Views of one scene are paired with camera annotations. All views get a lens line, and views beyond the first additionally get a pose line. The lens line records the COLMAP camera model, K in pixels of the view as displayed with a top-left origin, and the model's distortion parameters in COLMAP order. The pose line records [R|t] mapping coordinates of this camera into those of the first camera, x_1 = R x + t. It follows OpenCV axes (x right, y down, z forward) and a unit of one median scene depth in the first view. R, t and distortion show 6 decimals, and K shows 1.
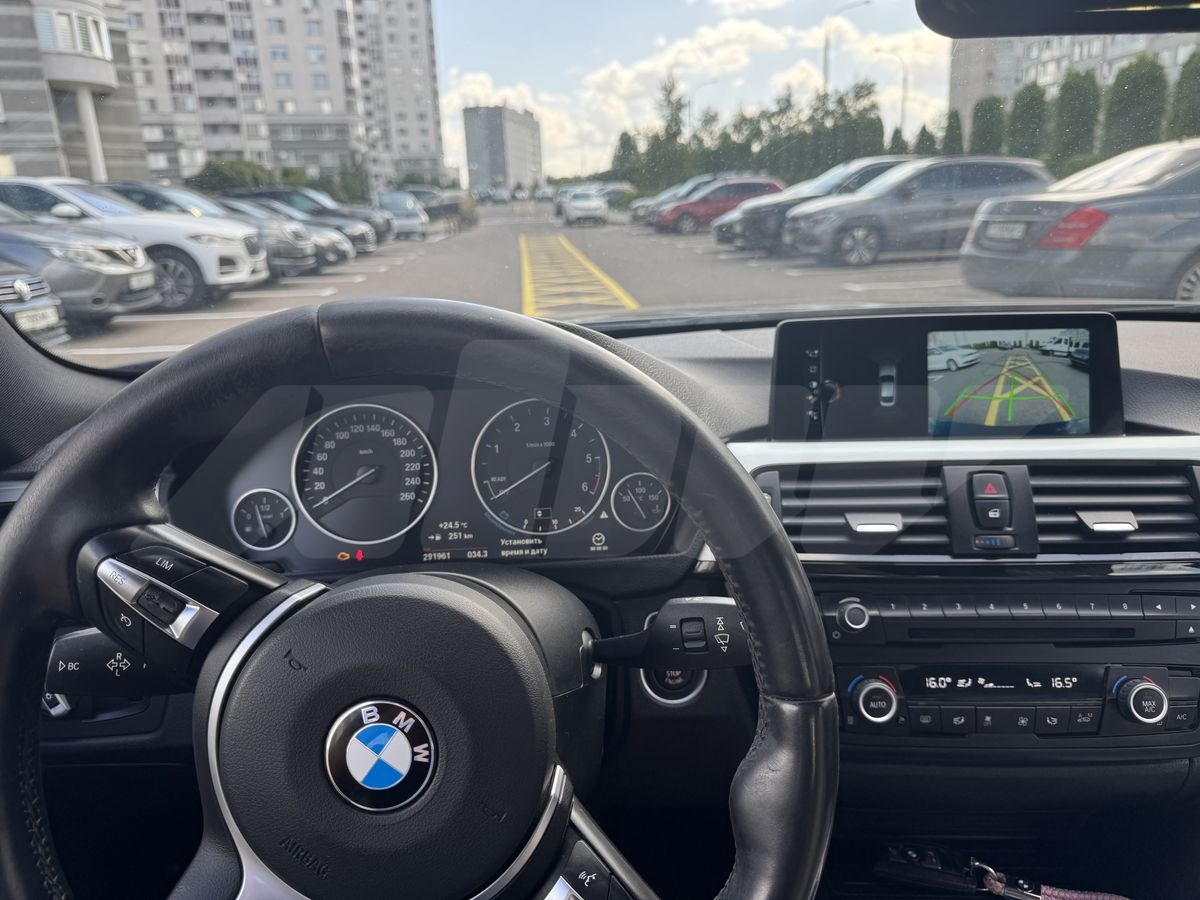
lens RADIAL K [[889.0, 0, 597.9], [0, 889.0, 457.3], [0, 0, 1]] dist [-0.000443, -0.017350]
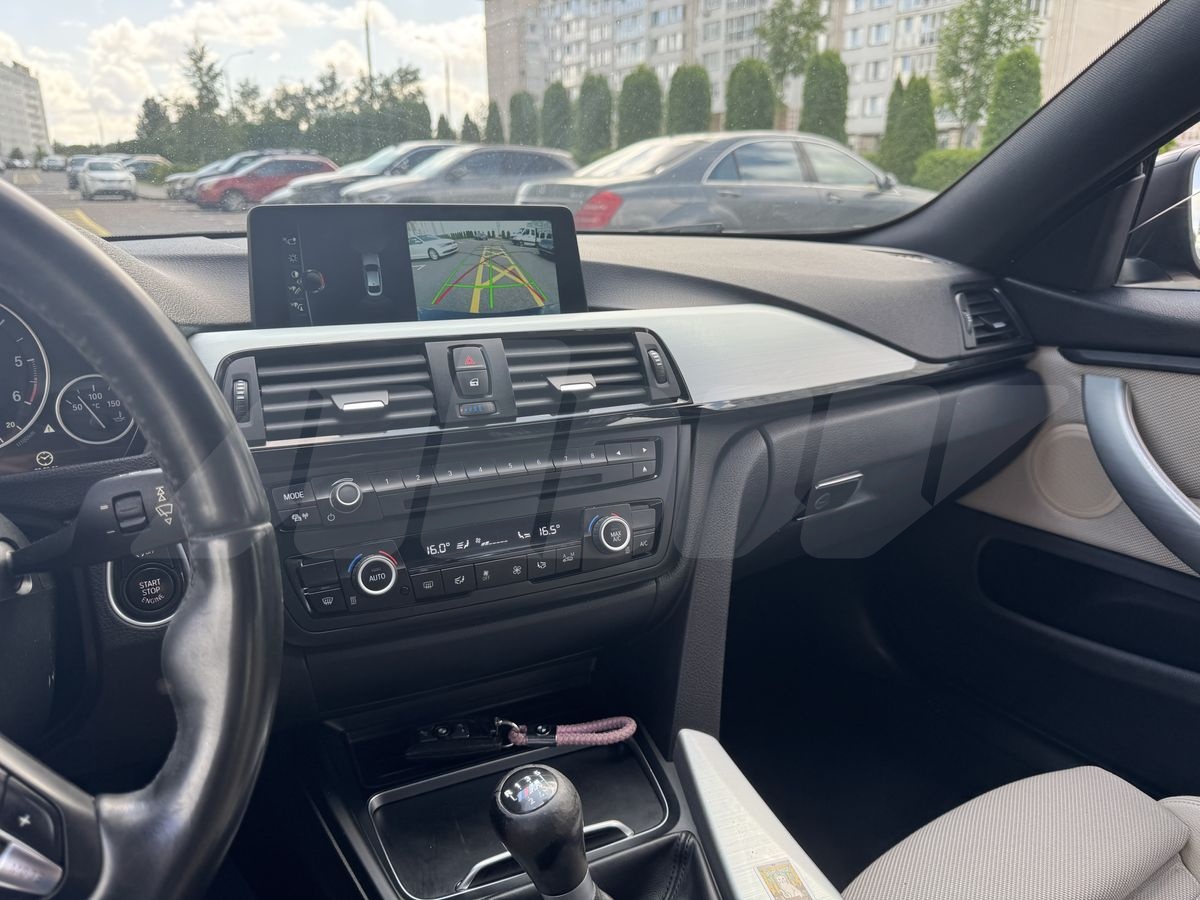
lens RADIAL K [[863.2, 0, 614.3], [0, 863.2, 446.5], [0, 0, 1]] dist [0.064601, -0.068823]
pose [[0.881356, -0.096959, 0.462396, 0.005183], [0.092533, 0.995185, 0.032305, 0.005756], [-0.463302, 0.014314, 0.886085, 0.000528]]
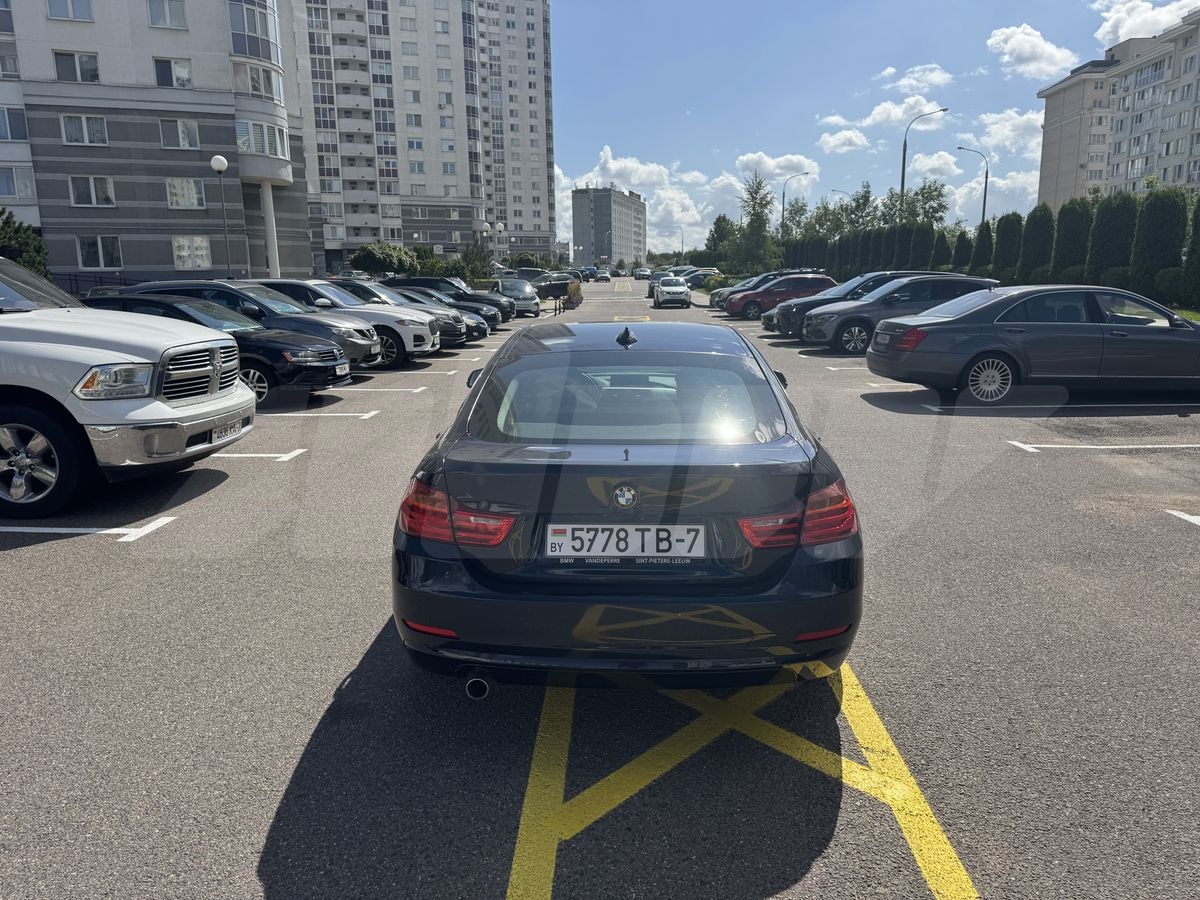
lens RADIAL K [[889.0, 0, 597.9], [0, 889.0, 457.3], [0, 0, 1]] dist [-0.000443, -0.017350]
pose [[0.993443, 0.047013, -0.104214, 0.064735], [-0.054727, 0.995870, -0.072440, 0.082756], [0.100378, 0.077668, 0.991913, -0.490518]]
